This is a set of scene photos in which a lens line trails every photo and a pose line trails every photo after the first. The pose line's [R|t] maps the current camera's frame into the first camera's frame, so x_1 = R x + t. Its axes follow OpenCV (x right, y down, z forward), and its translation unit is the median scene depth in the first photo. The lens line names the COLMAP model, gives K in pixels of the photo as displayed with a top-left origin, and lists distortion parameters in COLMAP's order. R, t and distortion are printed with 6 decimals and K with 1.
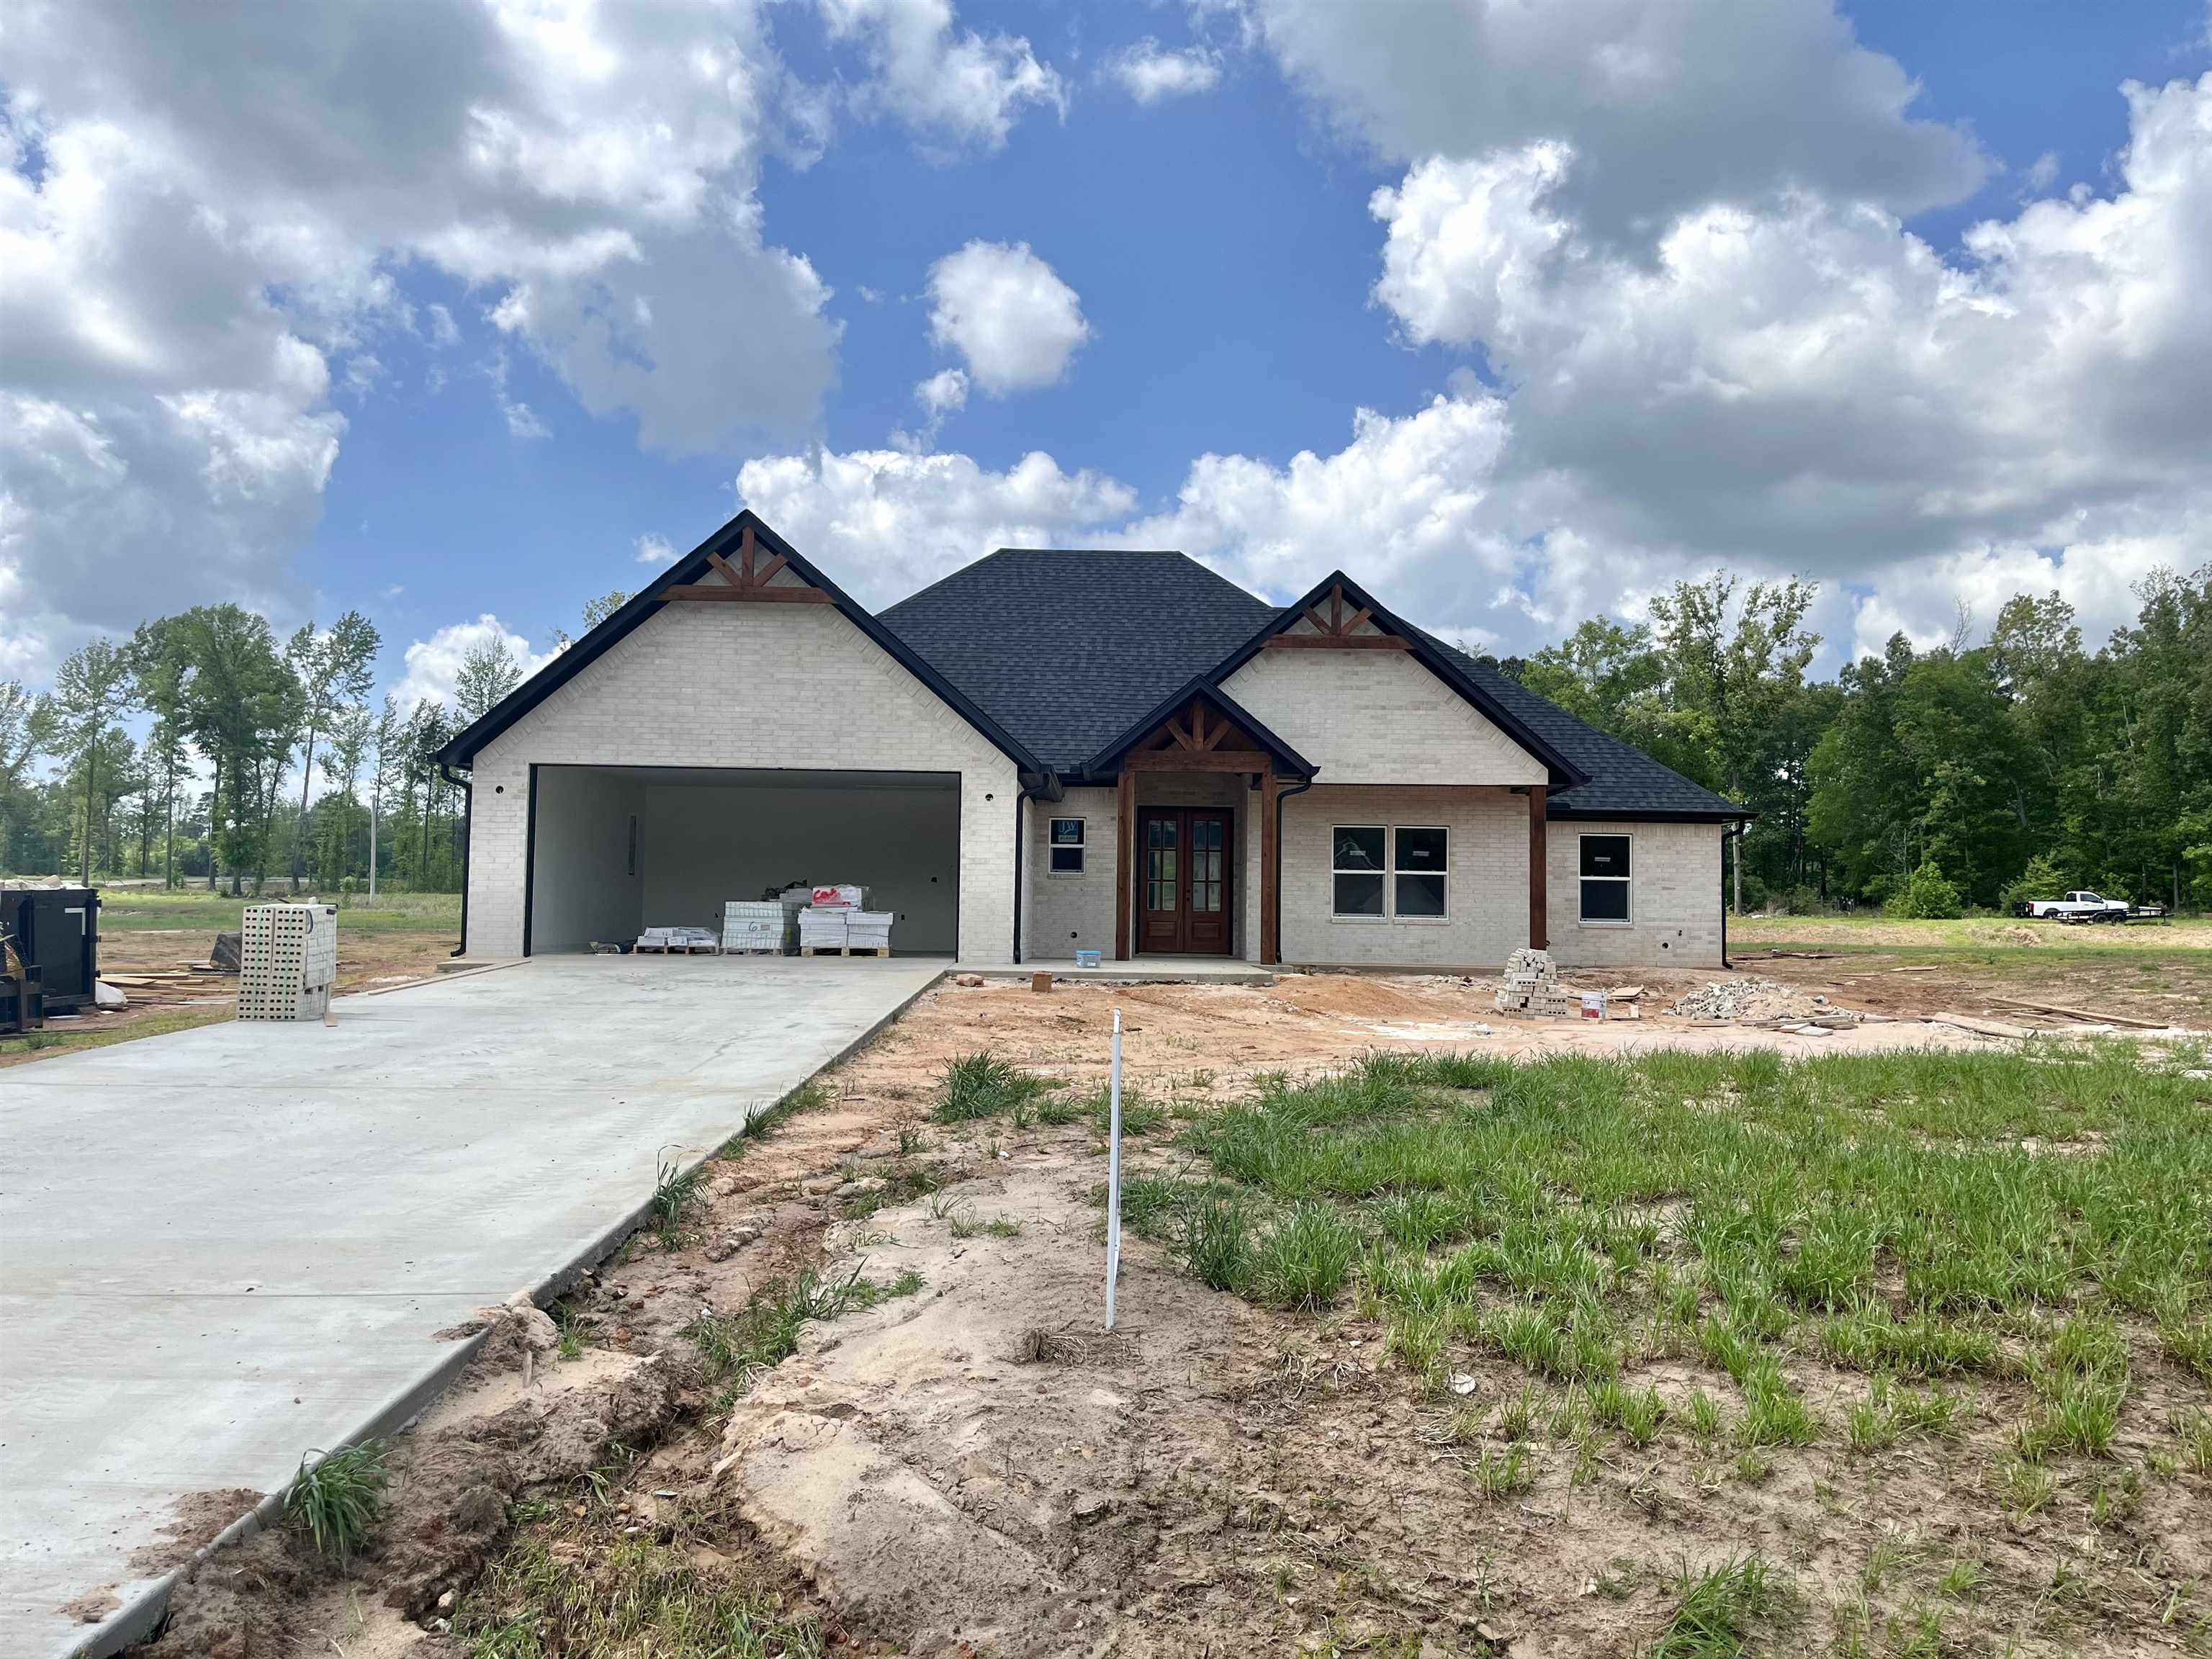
lens RADIAL K [[1666.8, 0, 1112.3], [0, 1666.8, 831.2], [0, 0, 1]] dist [0.078816, -0.111352]
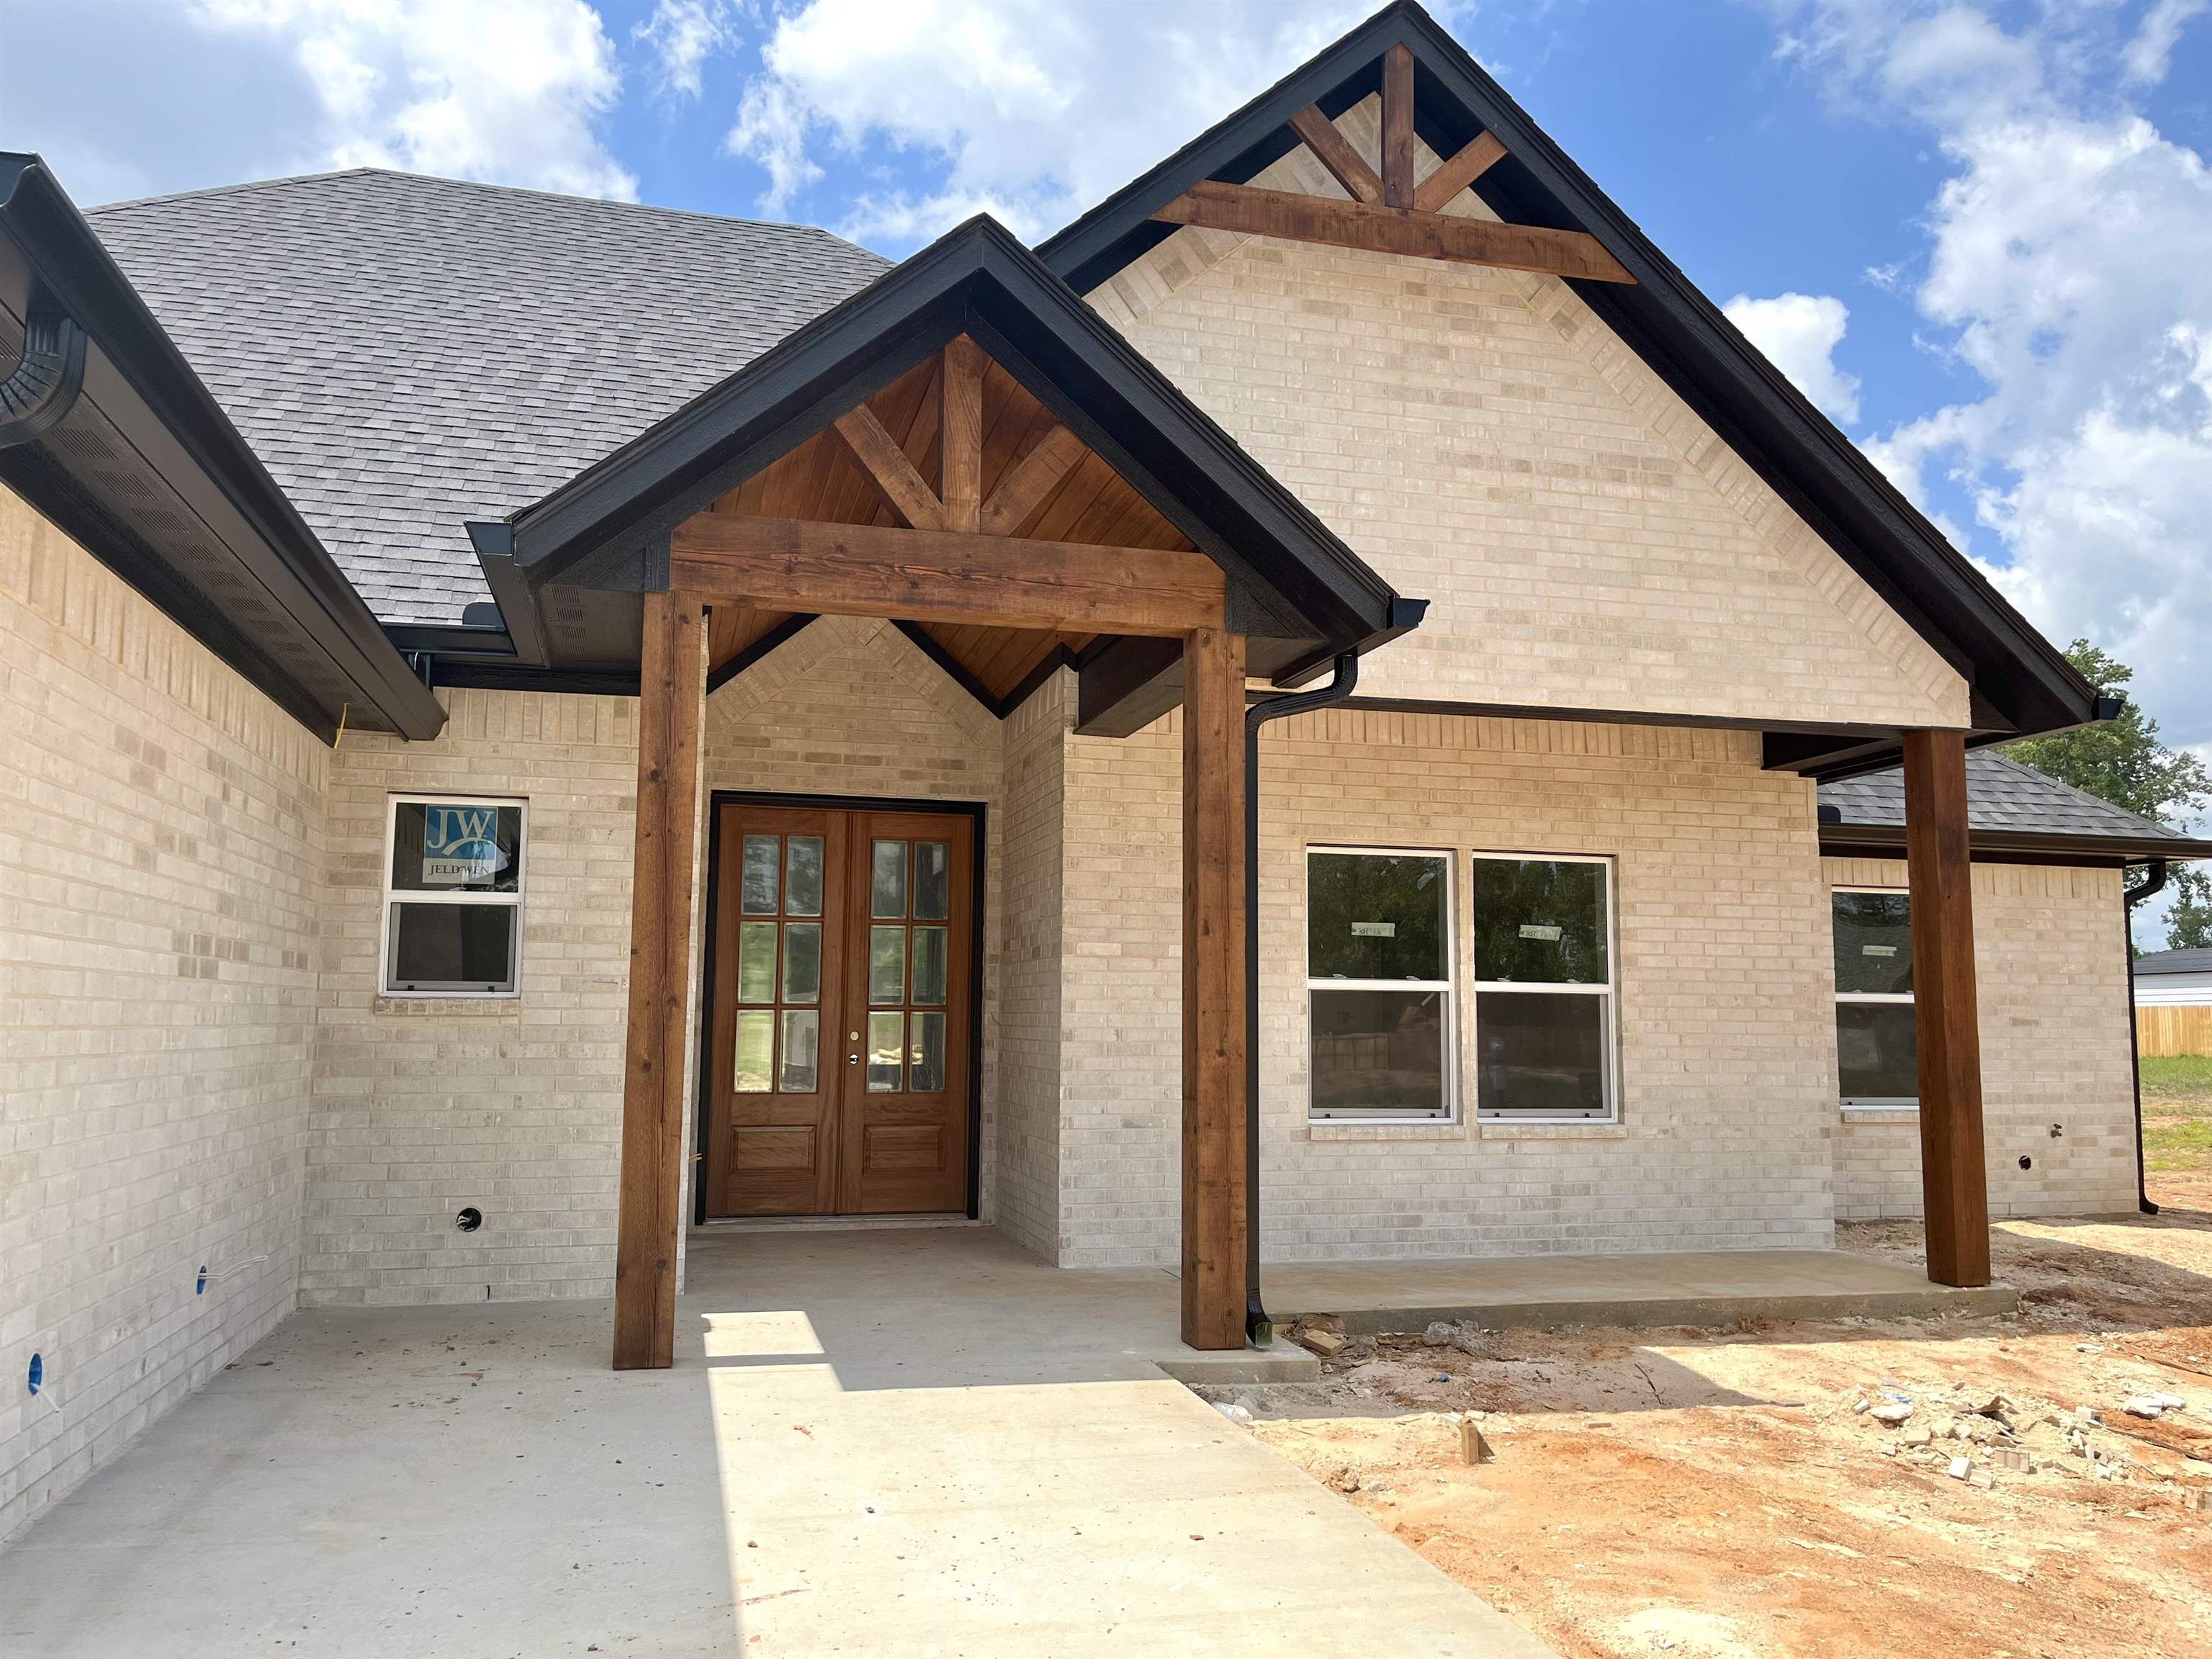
lens RADIAL K [[1678.4, 0, 1107.1], [0, 1678.4, 835.9], [0, 0, 1]] dist [0.051071, -0.057479]
pose [[0.967349, 0.020839, 0.252589, 0.007233], [-0.008239, 0.998673, -0.050839, 0.012219], [-0.253314, 0.047098, 0.966237, 0.700709]]
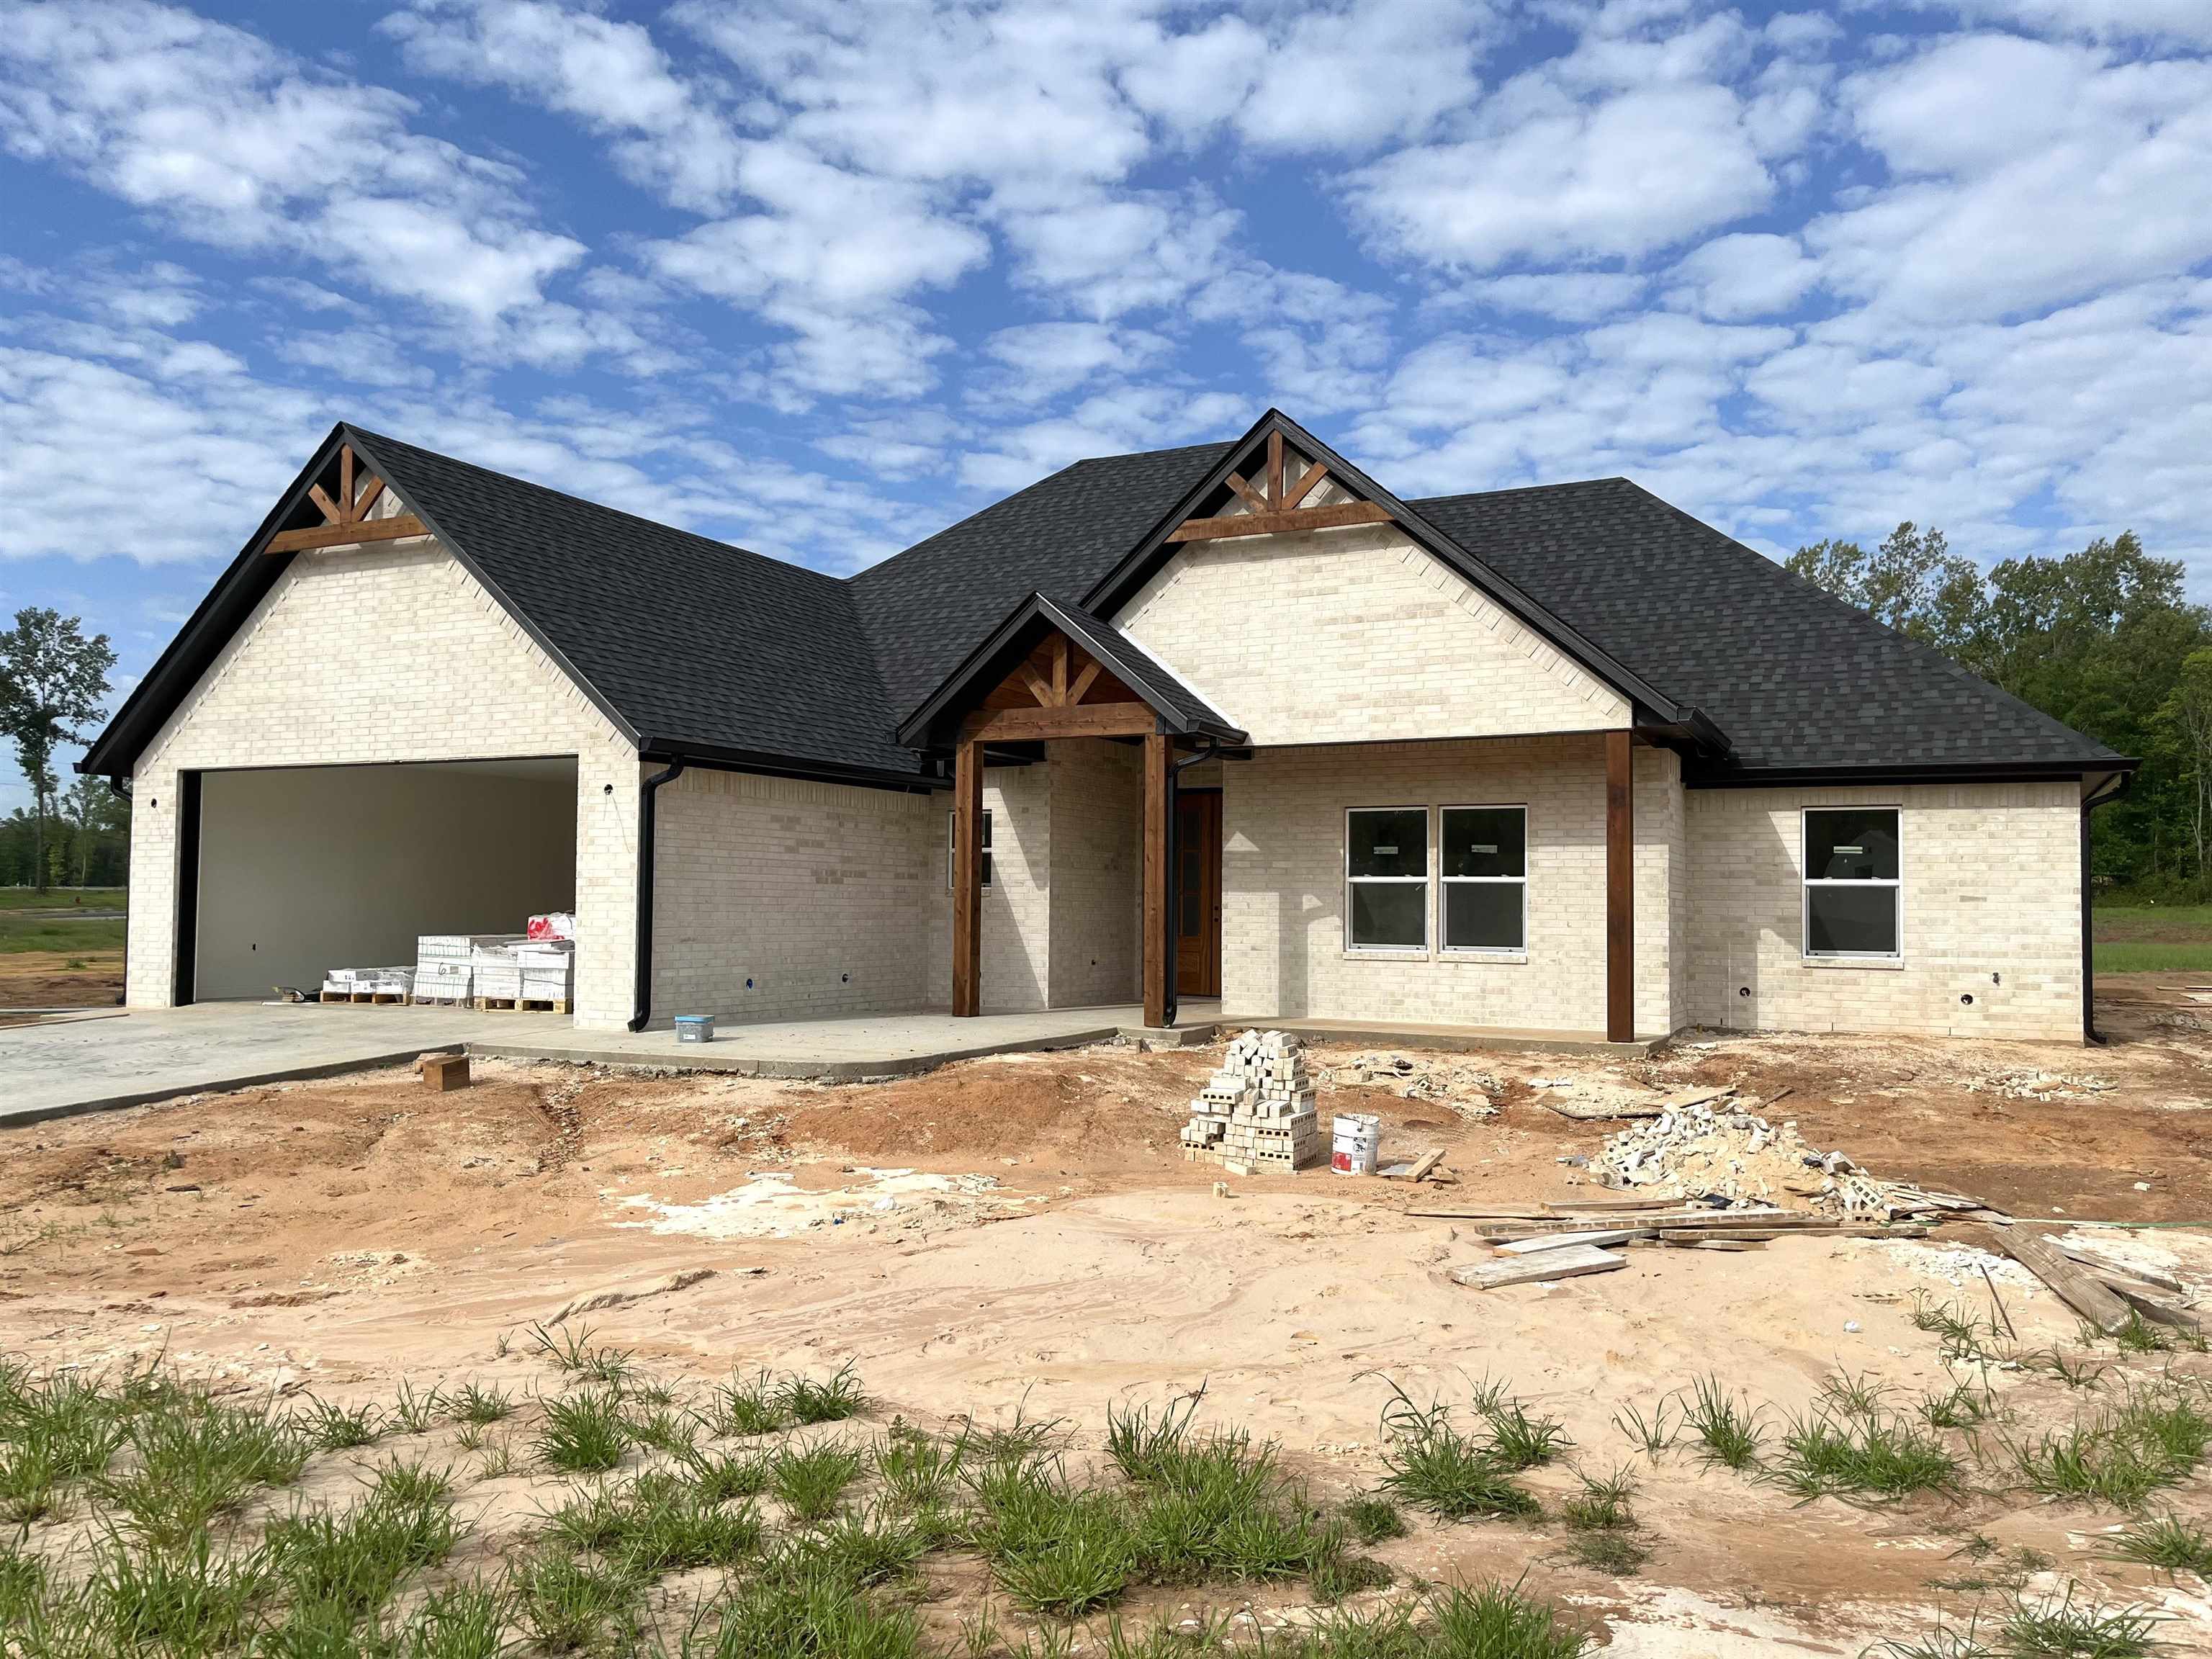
lens RADIAL K [[1666.8, 0, 1112.3], [0, 1666.8, 831.2], [0, 0, 1]] dist [0.078816, -0.111352]
pose [[0.892441, -0.027771, -0.450309, 0.353675], [0.029979, 0.999548, -0.002229, 0.004095], [0.450168, -0.011511, 0.892870, 0.386986]]
